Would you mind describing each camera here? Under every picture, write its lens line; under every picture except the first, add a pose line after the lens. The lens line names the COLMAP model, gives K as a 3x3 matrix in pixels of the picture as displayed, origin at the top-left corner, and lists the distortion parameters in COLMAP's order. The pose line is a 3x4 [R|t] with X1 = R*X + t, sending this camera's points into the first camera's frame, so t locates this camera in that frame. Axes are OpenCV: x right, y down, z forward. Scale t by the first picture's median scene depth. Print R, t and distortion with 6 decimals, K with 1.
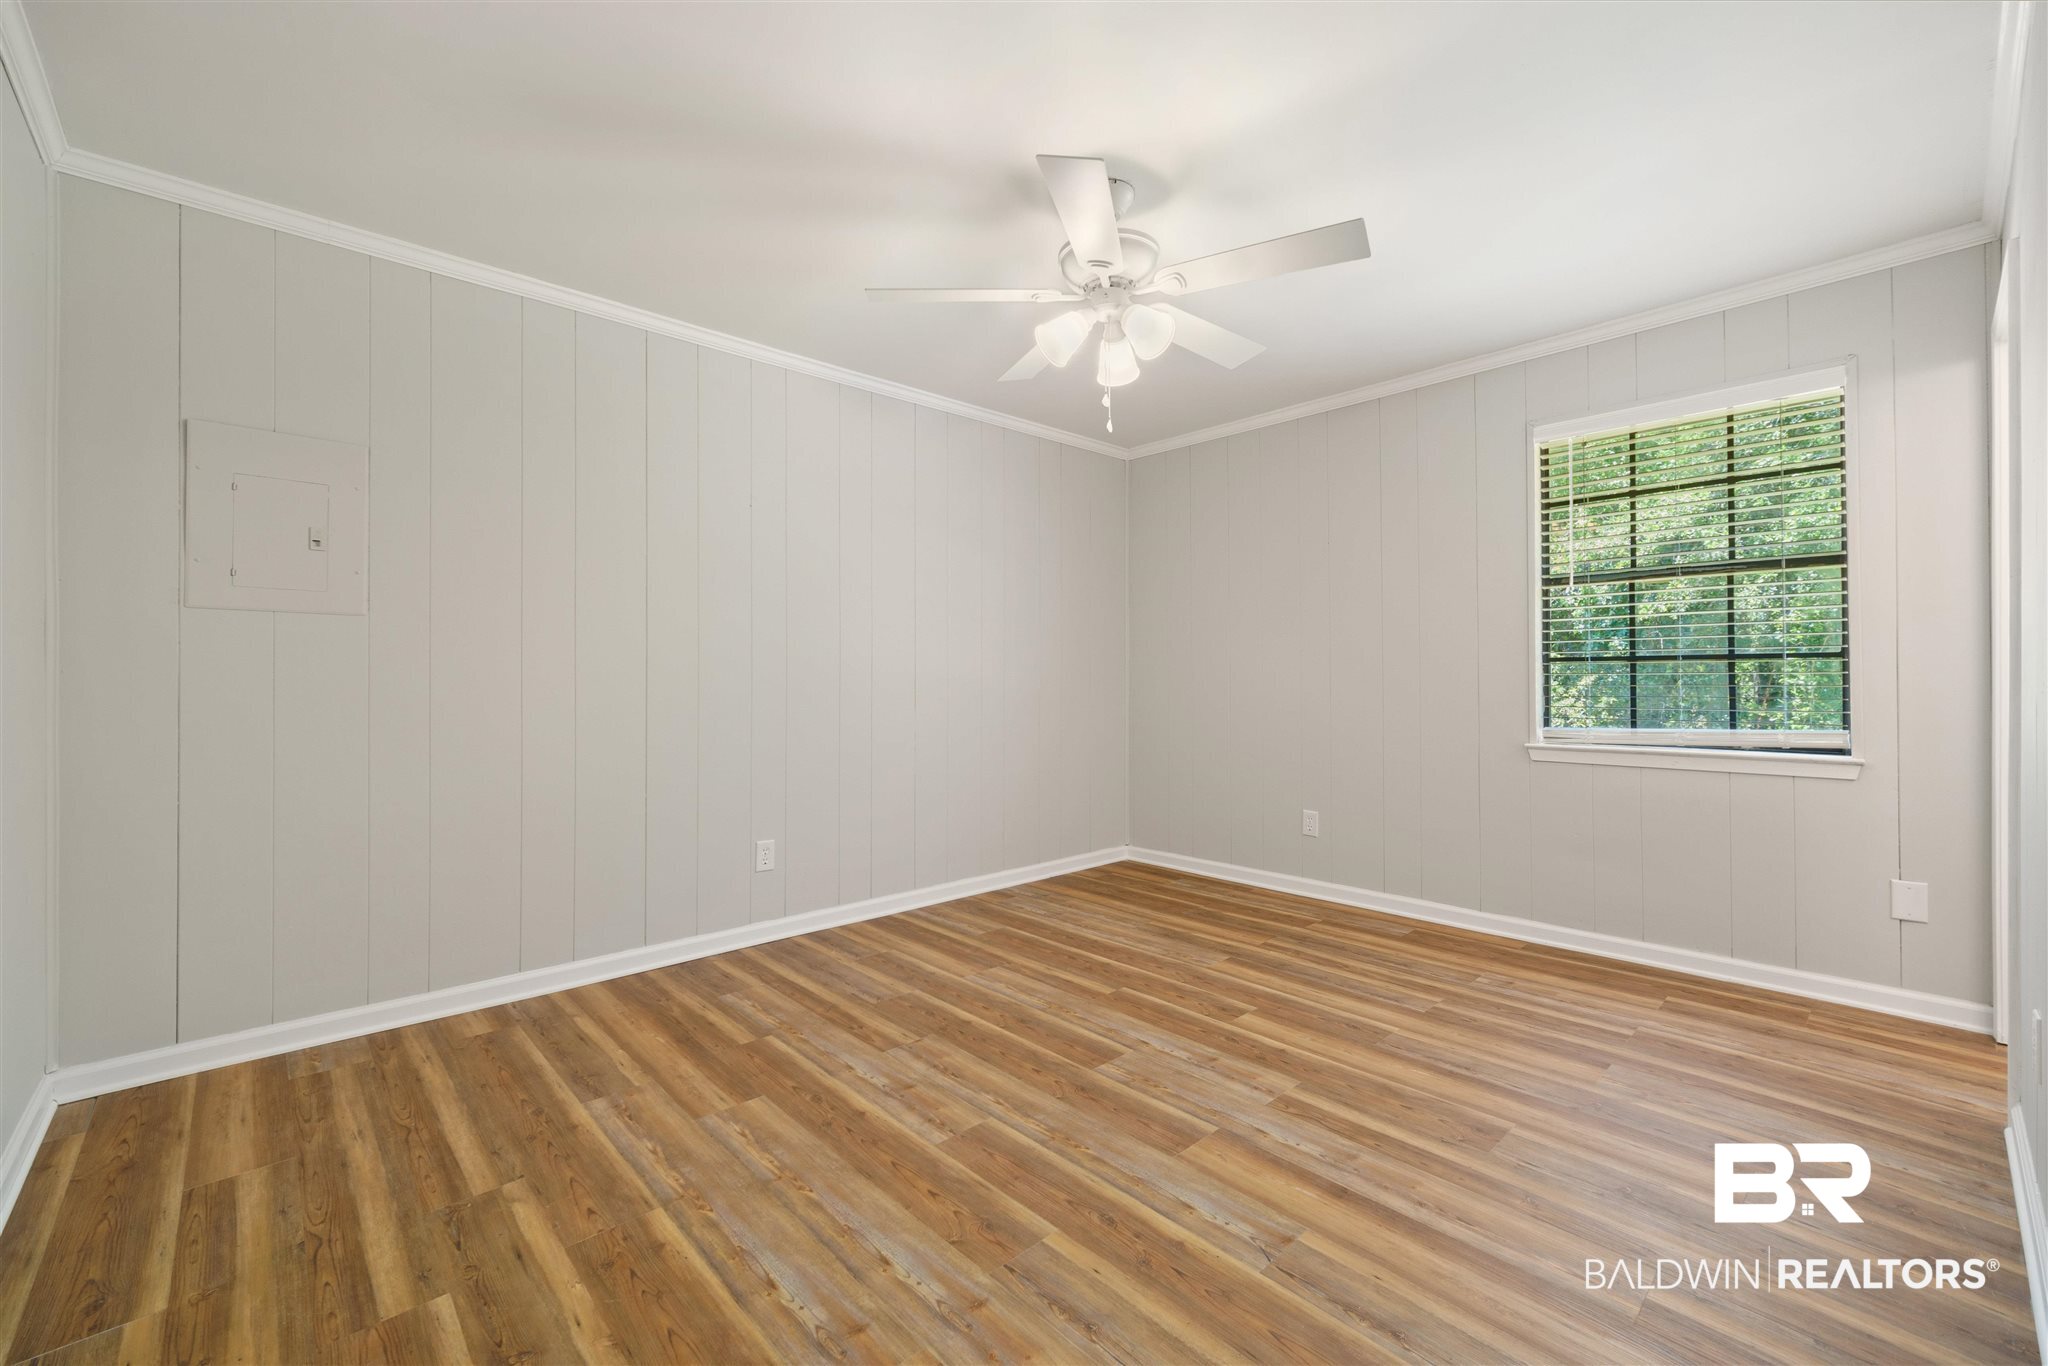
lens RADIAL K [[811.8, 0, 1027.2], [0, 811.8, 679.6], [0, 0, 1]] dist [0.017342, -0.000035]
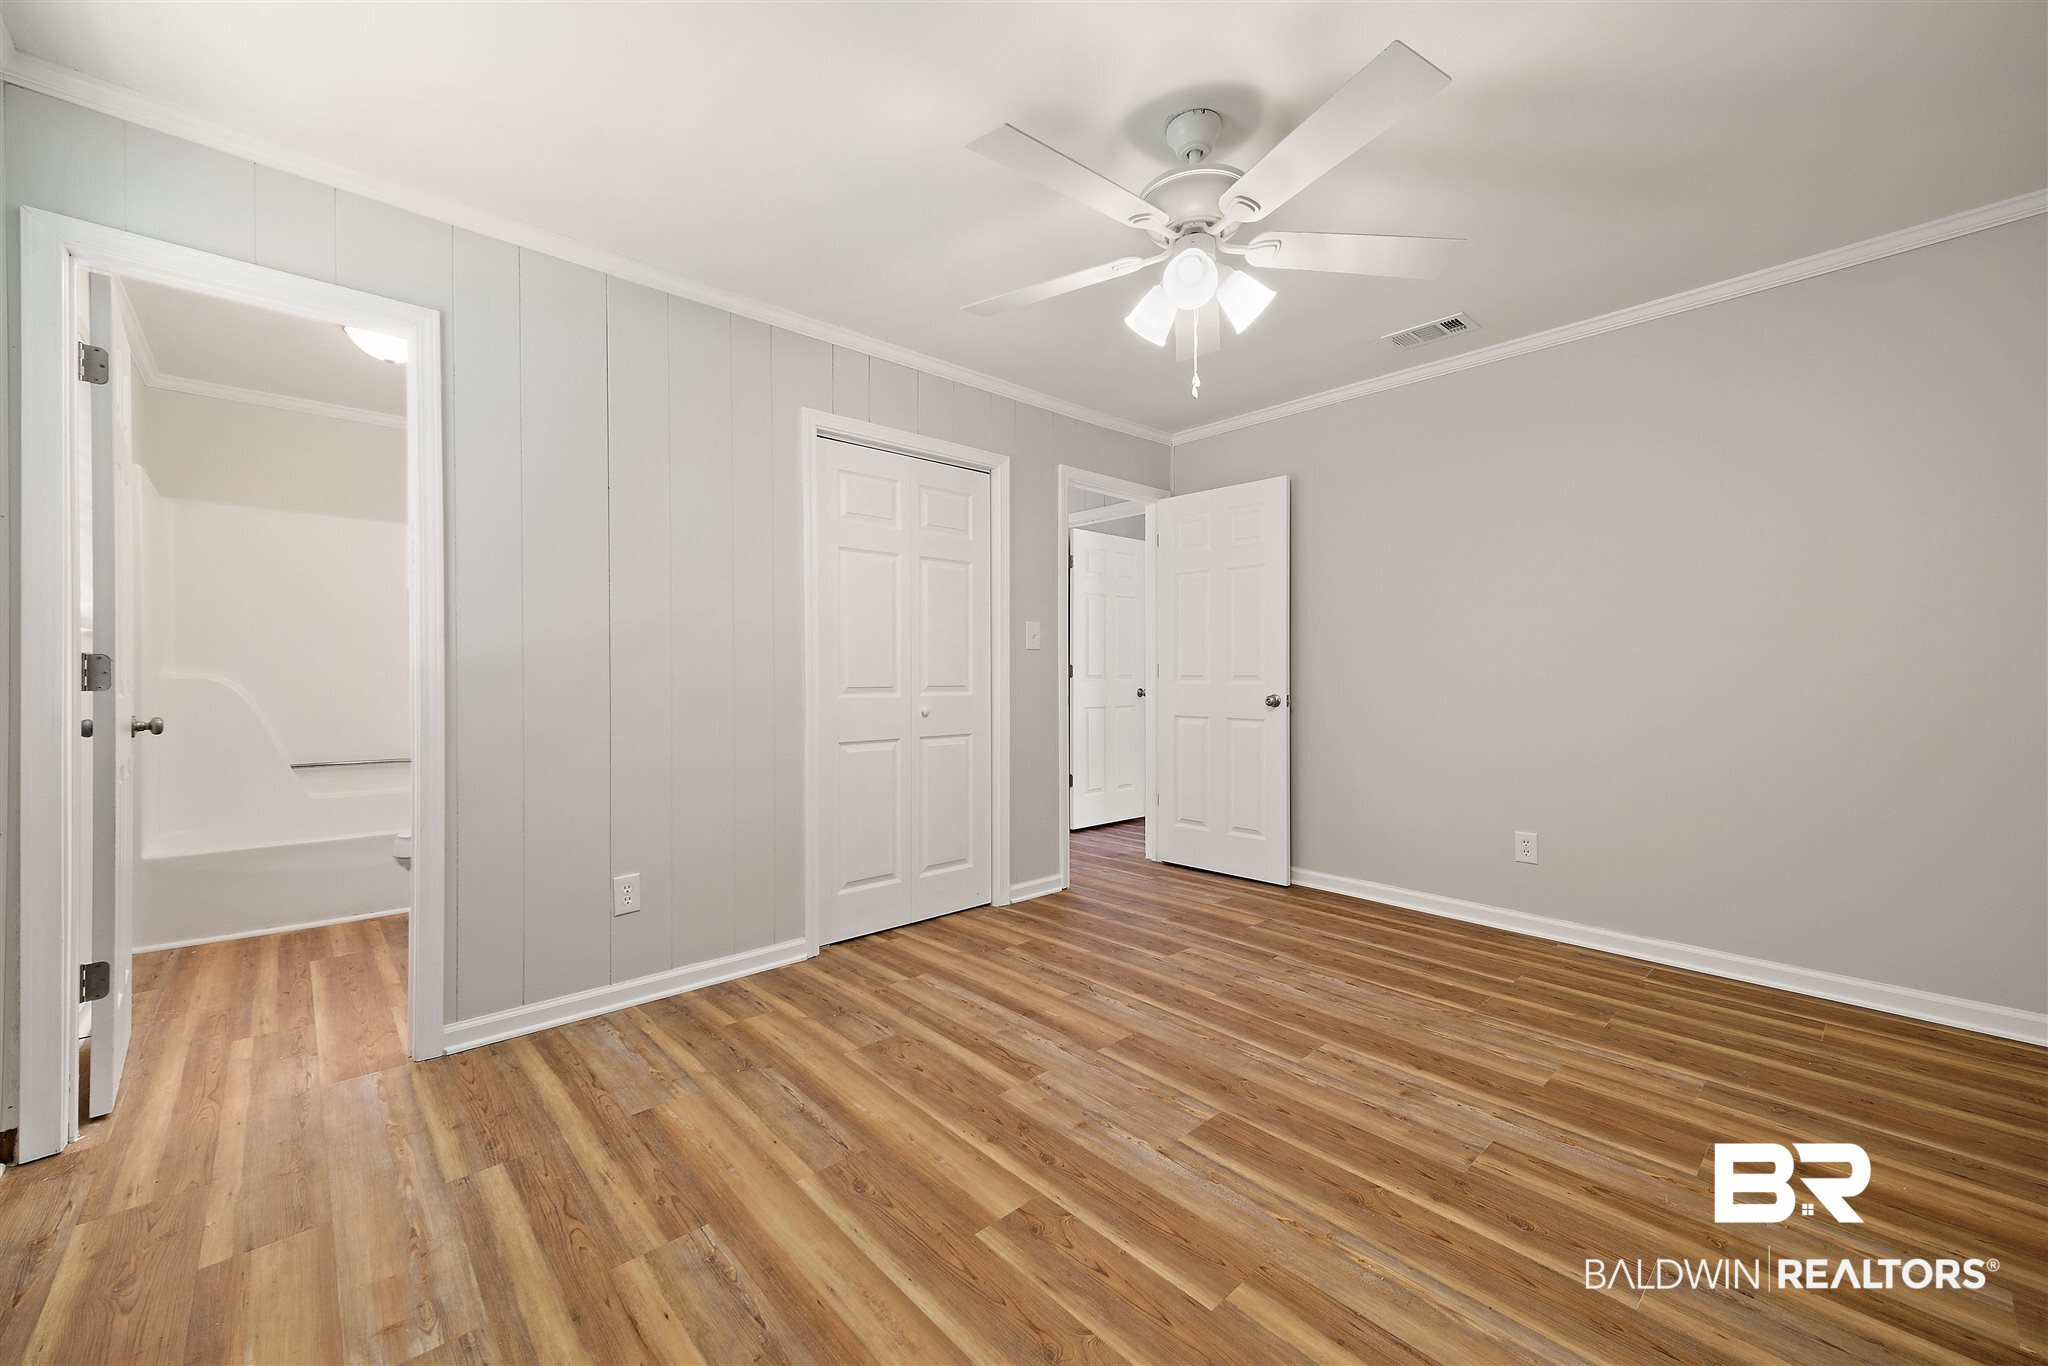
lens RADIAL K [[811.8, 0, 1020.8], [0, 811.8, 672.2], [0, 0, 1]] dist [0.017342, -0.000035]
pose [[-0.999958, 0.004395, 0.008046, 0.316525], [0.004412, 0.999988, 0.002062, -0.004670], [-0.008037, 0.002097, -0.999966, 2.071750]]
